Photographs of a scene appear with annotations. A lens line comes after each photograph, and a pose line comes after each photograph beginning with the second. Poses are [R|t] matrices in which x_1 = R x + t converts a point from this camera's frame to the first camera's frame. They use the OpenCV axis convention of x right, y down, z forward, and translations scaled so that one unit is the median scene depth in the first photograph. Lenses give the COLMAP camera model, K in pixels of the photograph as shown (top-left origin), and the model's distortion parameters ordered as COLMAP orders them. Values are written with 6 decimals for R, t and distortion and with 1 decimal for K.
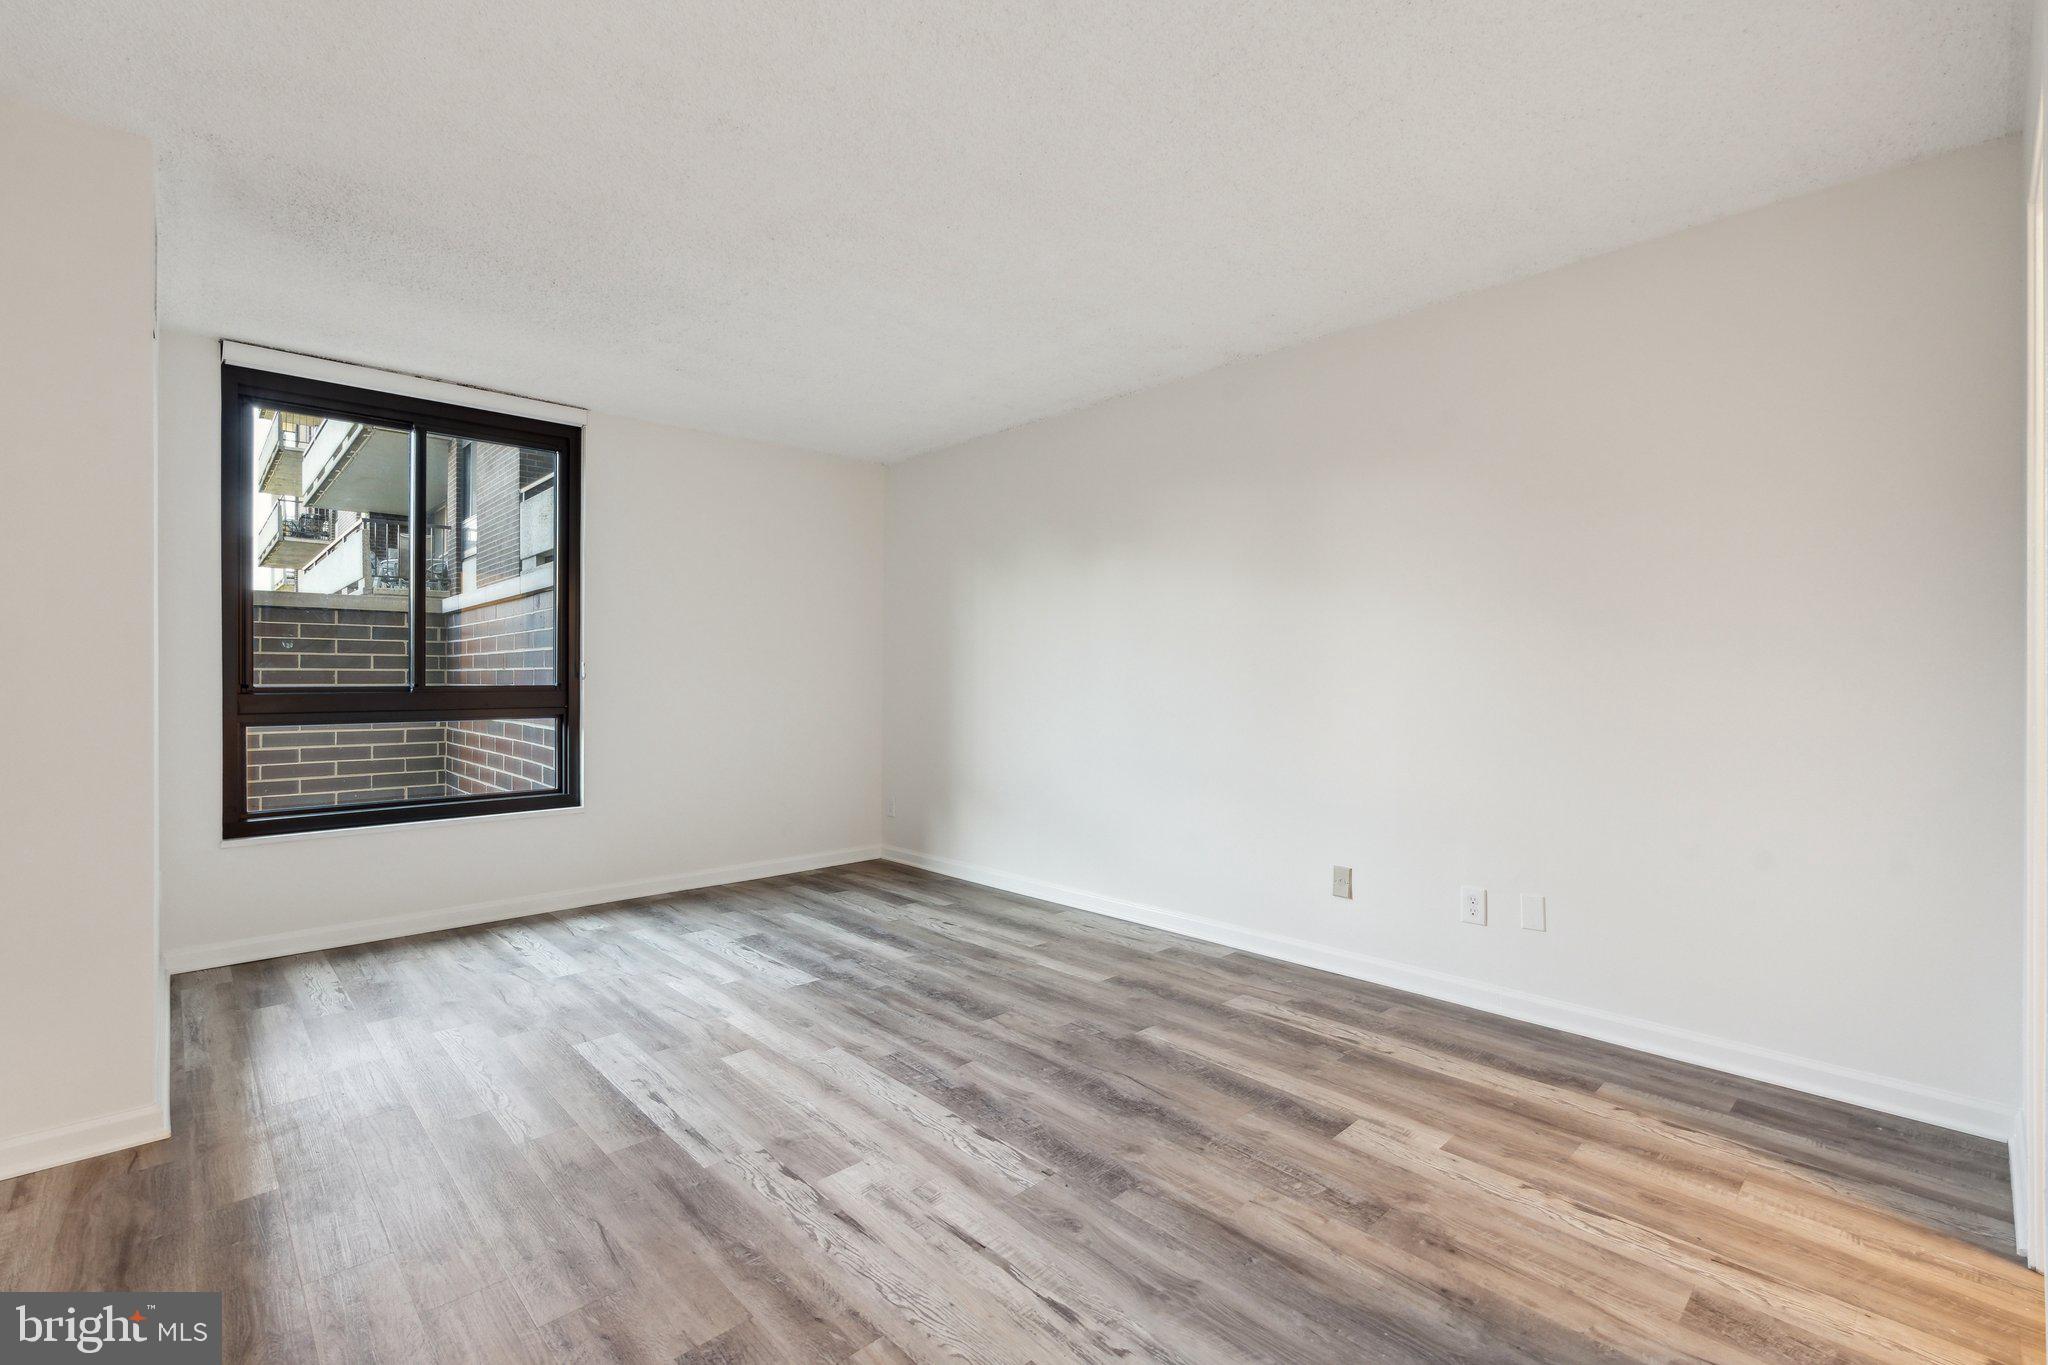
lens RADIAL K [[904.9, 0, 1024.0], [0, 904.9, 682.5], [0, 0, 1]] dist [-0.001698, -0.000353]
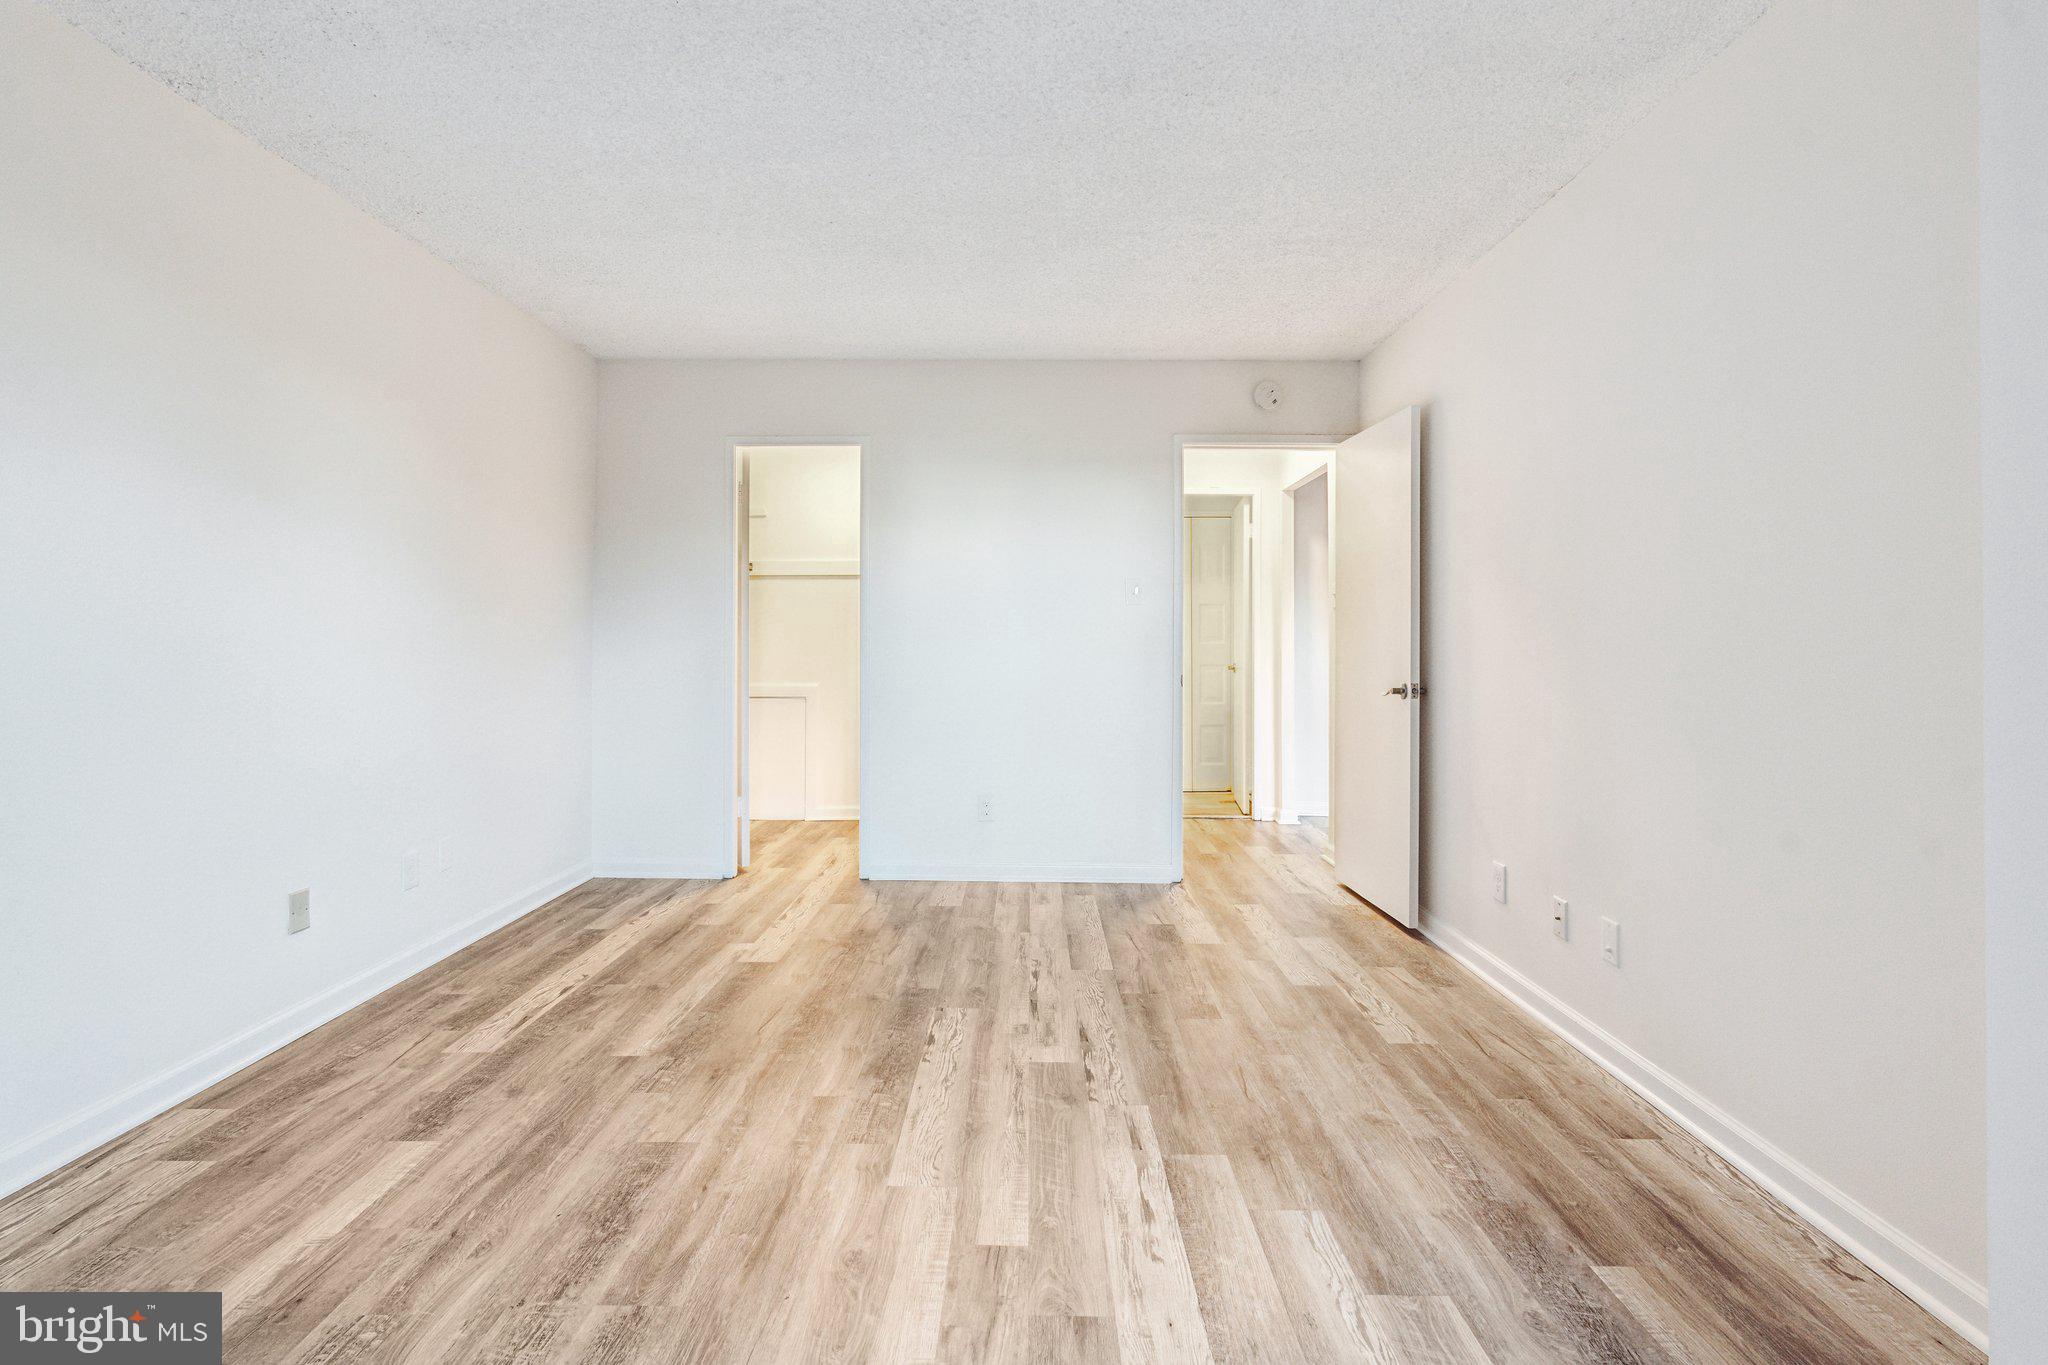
lens RADIAL K [[904.9, 0, 1024.0], [0, 904.9, 682.5], [0, 0, 1]] dist [-0.001698, -0.000353]
pose [[-0.714367, -0.034884, 0.698901, -0.753780], [0.001559, 0.998675, 0.051441, -0.004667], [-0.699770, 0.037838, -0.713366, 1.426874]]
